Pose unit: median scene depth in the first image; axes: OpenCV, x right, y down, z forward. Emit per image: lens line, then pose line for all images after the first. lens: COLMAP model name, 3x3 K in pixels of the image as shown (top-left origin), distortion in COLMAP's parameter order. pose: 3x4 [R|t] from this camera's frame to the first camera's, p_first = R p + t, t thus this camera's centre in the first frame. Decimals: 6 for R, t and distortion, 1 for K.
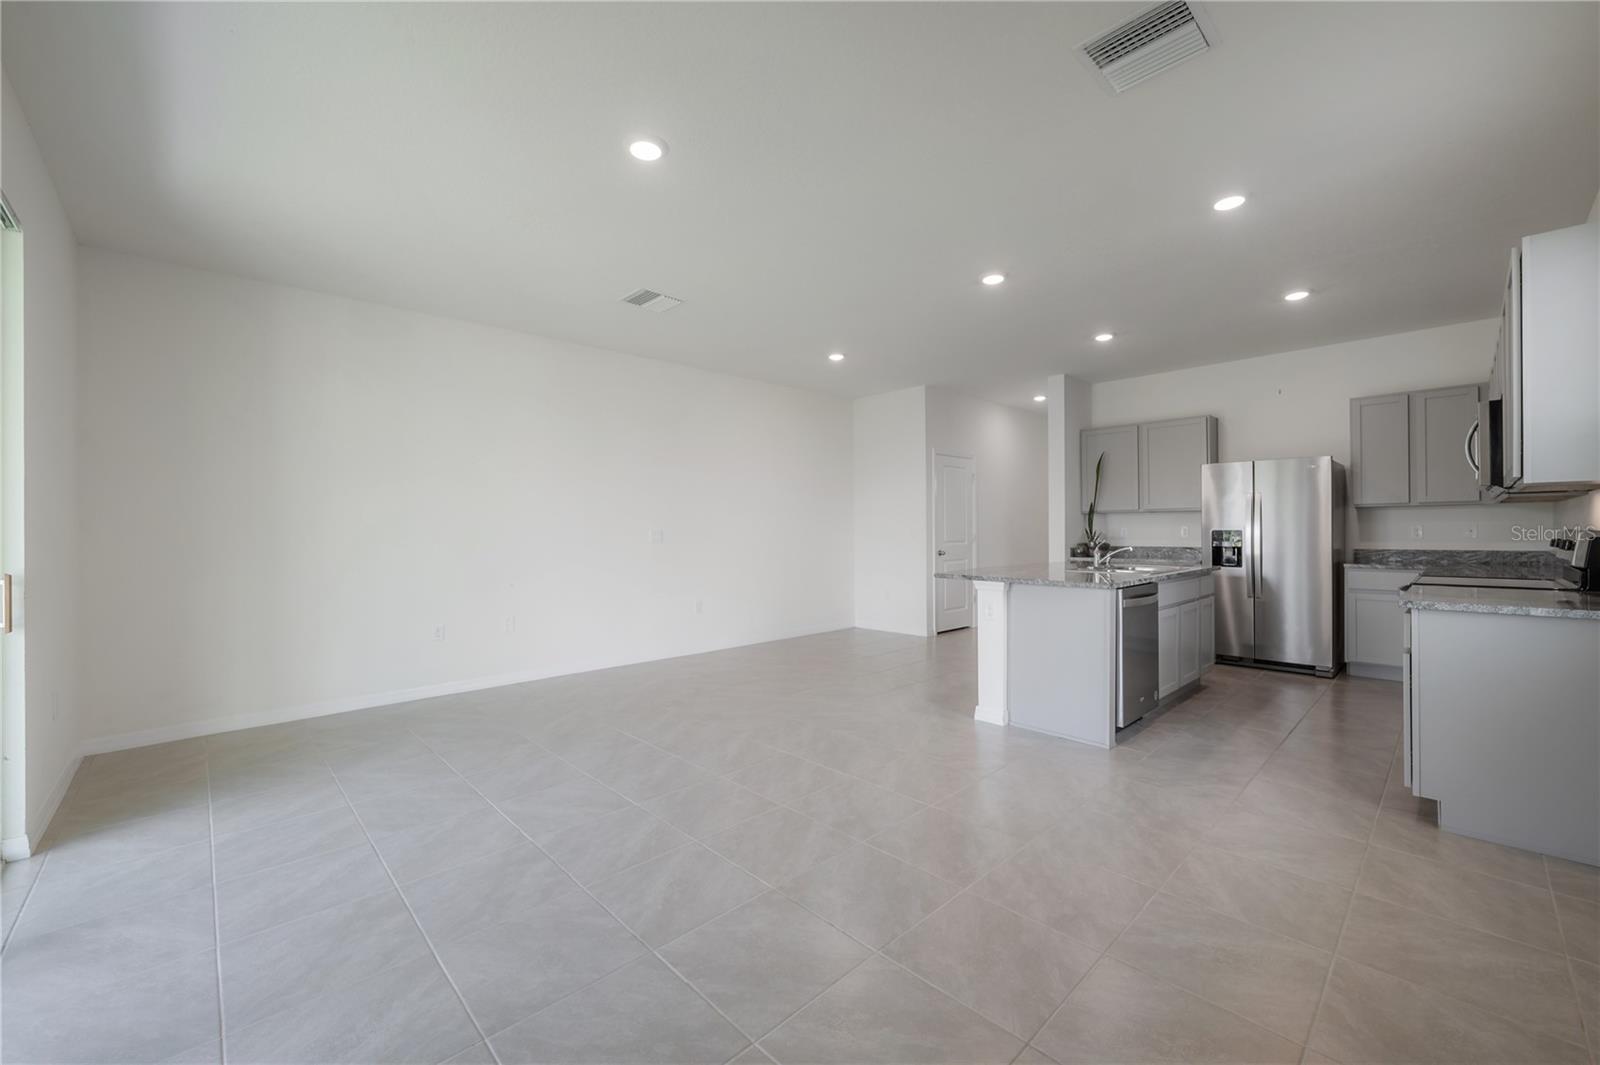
lens RADIAL K [[633.5, 0, 800.0], [0, 633.5, 532.5], [0, 0, 1]] dist [-0.000903, 0.000013]
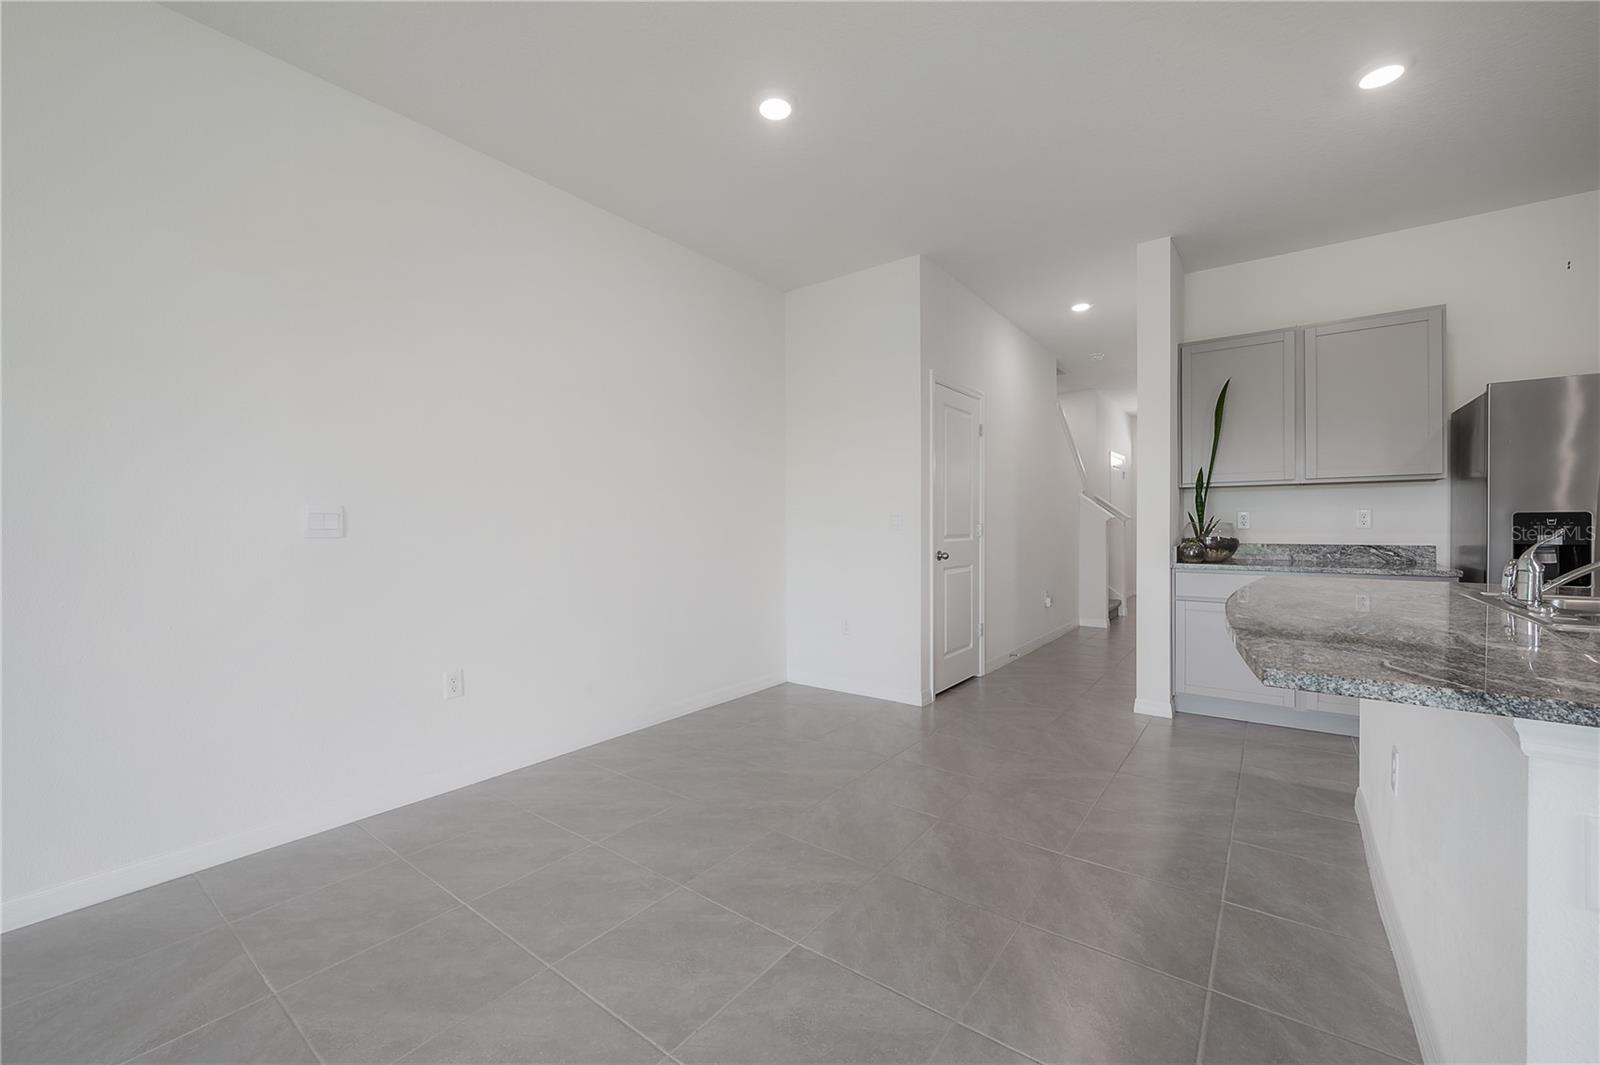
lens RADIAL K [[633.5, 0, 800.0], [0, 633.5, 532.5], [0, 0, 1]] dist [-0.000903, 0.000013]
pose [[0.986459, 0.000793, 0.164006, 0.002336], [-0.001818, 0.999980, 0.006097, 0.010788], [-0.163998, -0.006313, 0.986441, 0.612923]]
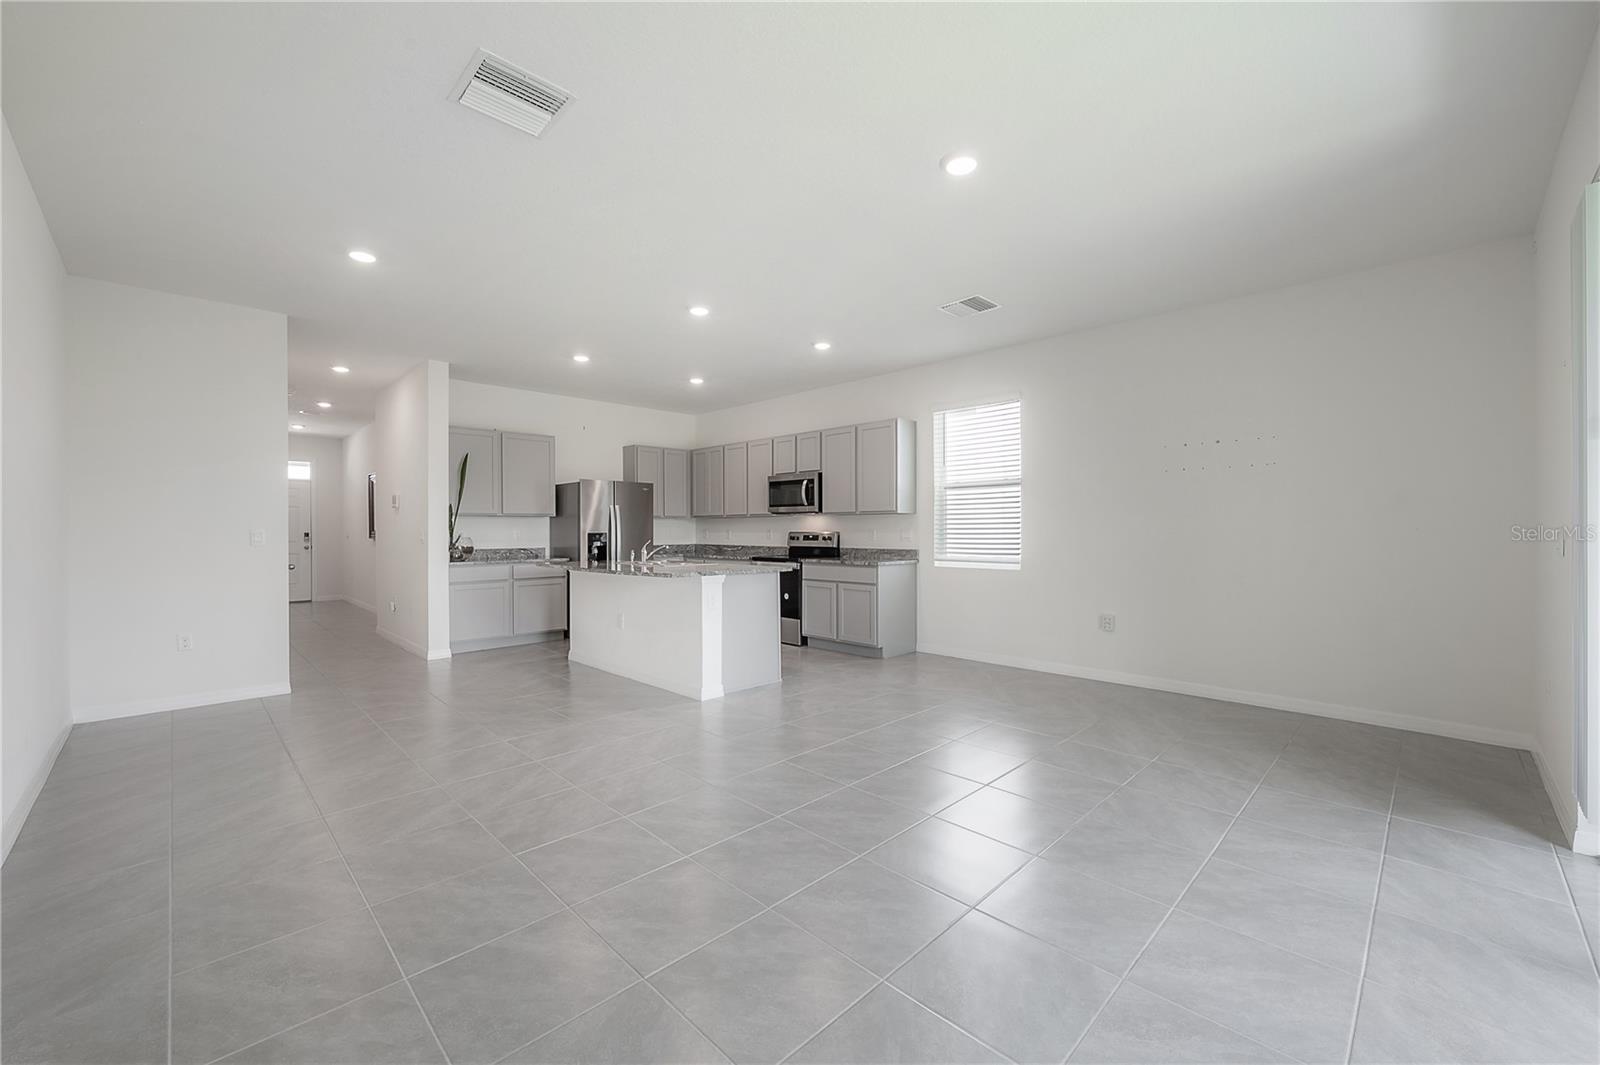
lens RADIAL K [[633.5, 0, 800.0], [0, 633.5, 532.5], [0, 0, 1]] dist [-0.000903, 0.000013]
pose [[-0.016488, 0.003261, 0.999859, -0.623067], [0.006480, 0.999974, -0.003155, 0.002186], [-0.999843, 0.006427, -0.016509, 0.622652]]
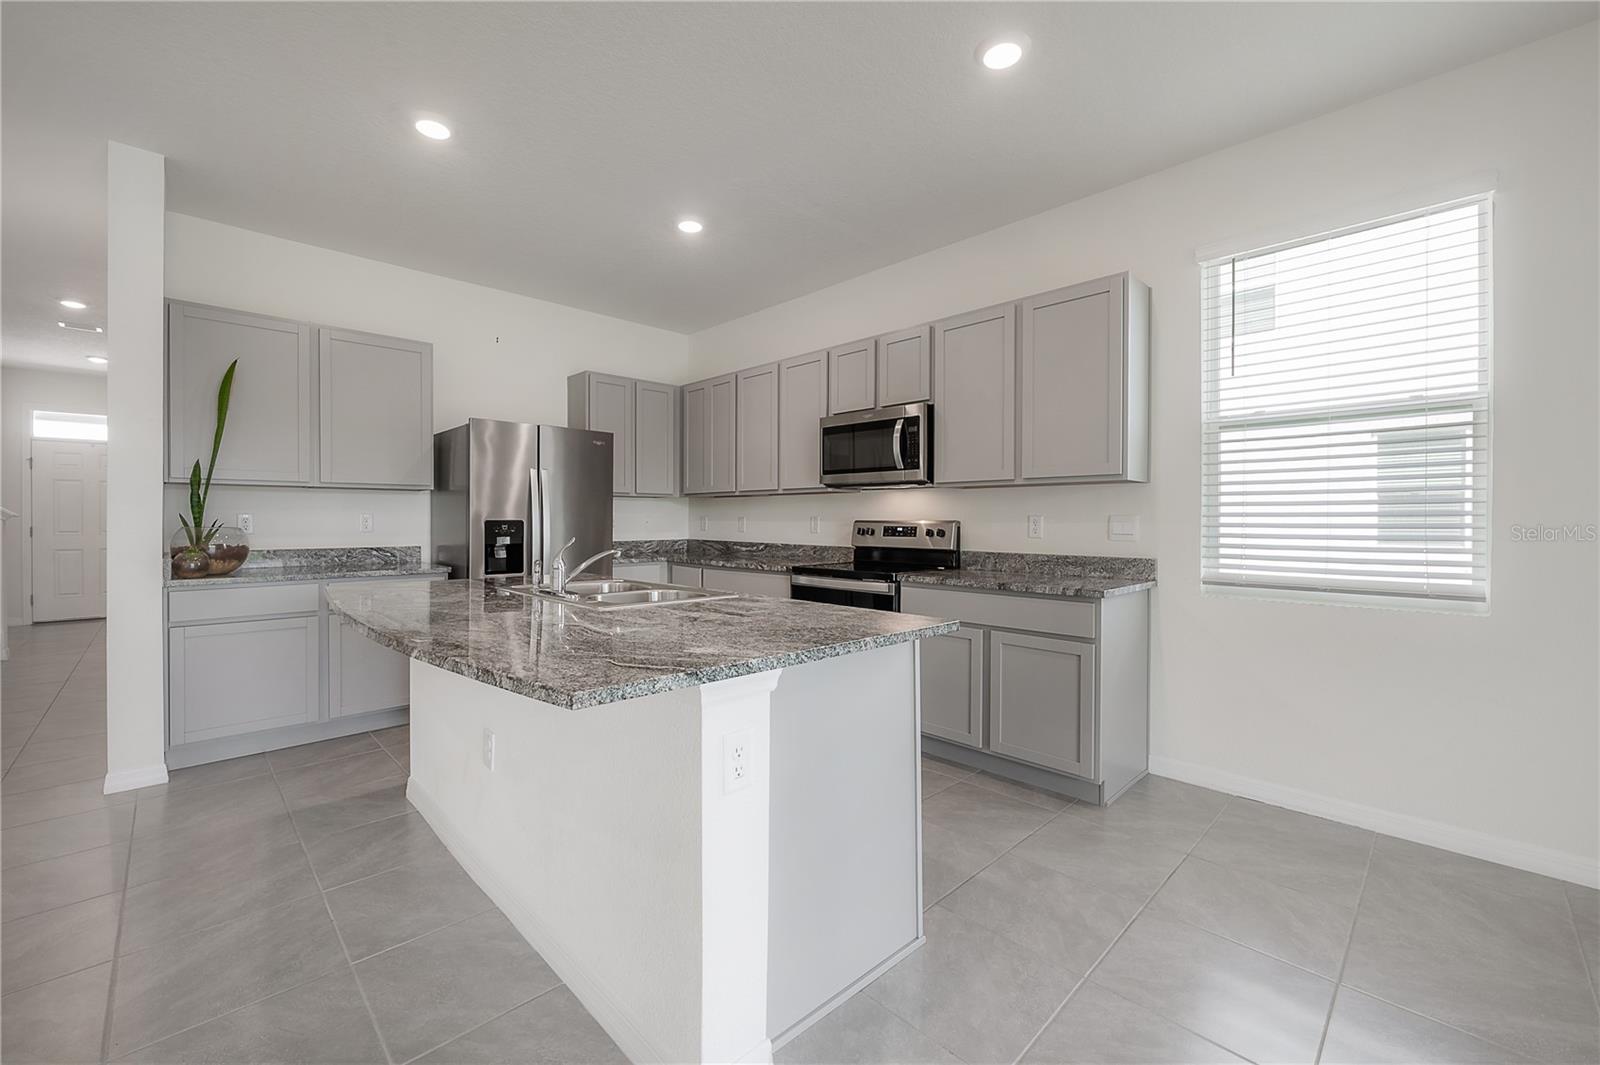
lens RADIAL K [[645.2, 0, 787.9], [0, 645.2, 522.9], [0, 0, 1]] dist [-0.002623, -0.000195]
pose [[-0.002003, 0.002033, 0.999996, -0.025769], [0.001414, 0.999997, -0.002030, 0.001016], [-0.999997, 0.001410, -0.002006, 0.706574]]
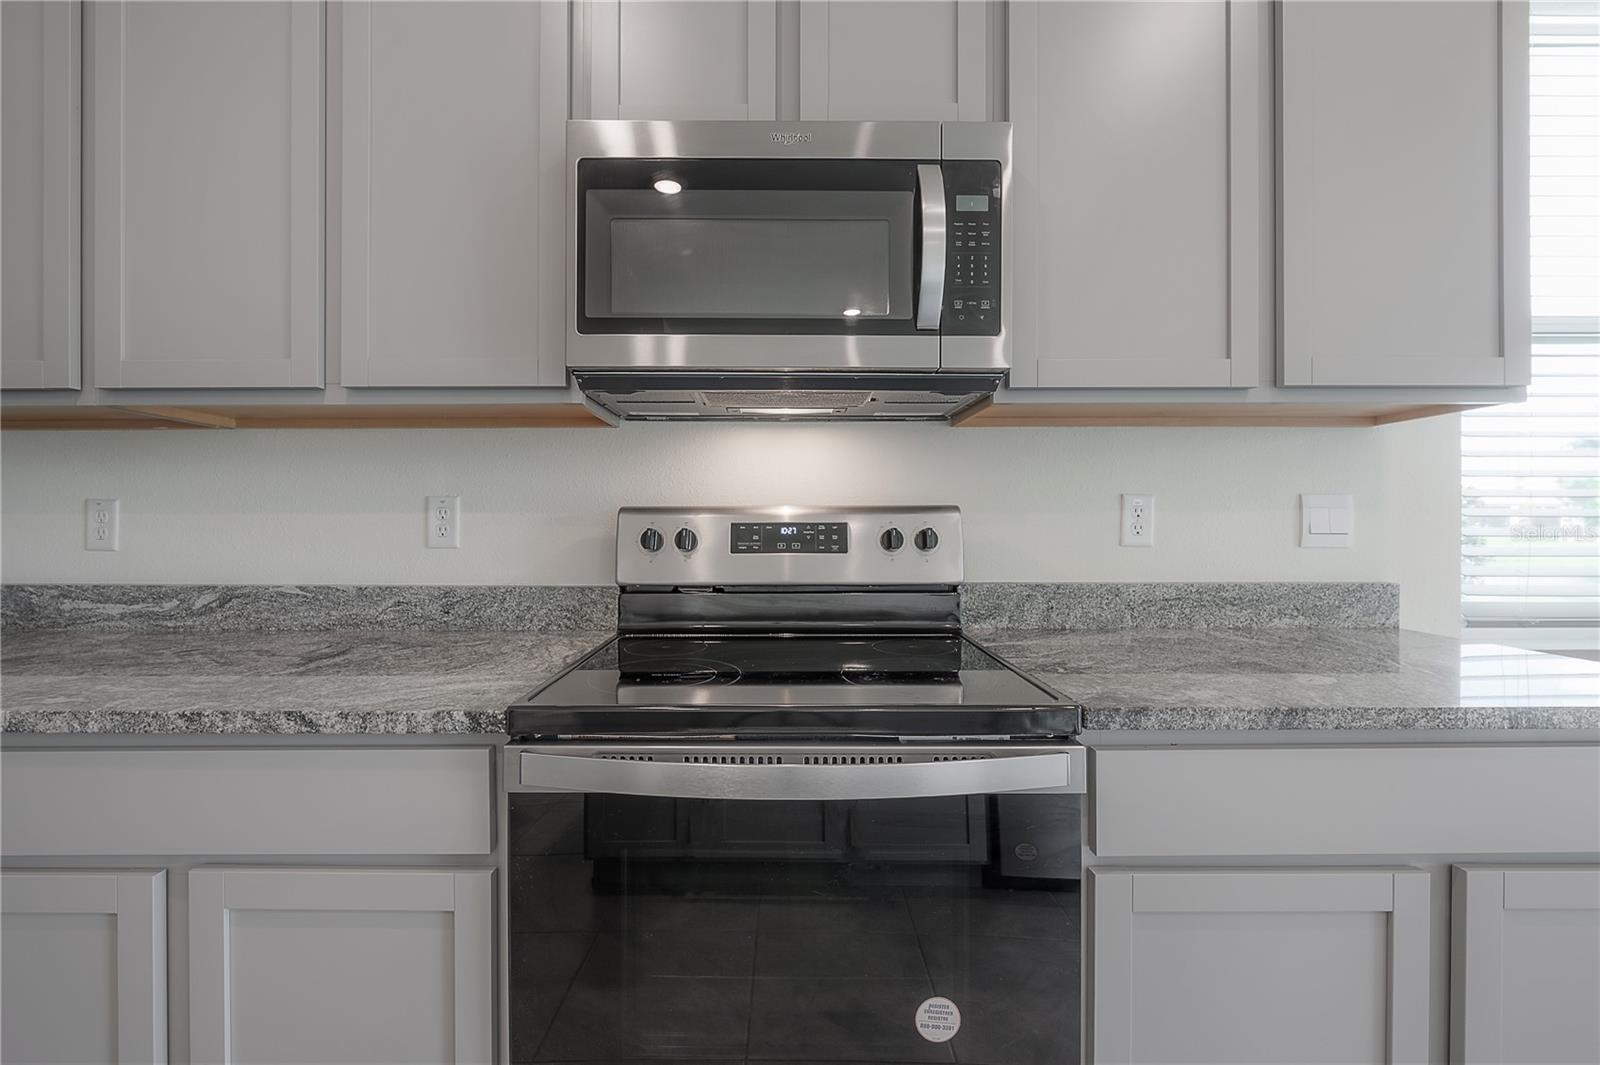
lens RADIAL K [[613.2, 0, 777.8], [0, 613.2, 528.0], [0, 0, 1]] dist [-0.002954, -0.000075]
pose [[-0.717562, 0.008589, 0.696442, 0.540612], [0.010099, 0.999947, -0.001927, 0.005947], [-0.696421, 0.005650, -0.717611, 0.758882]]
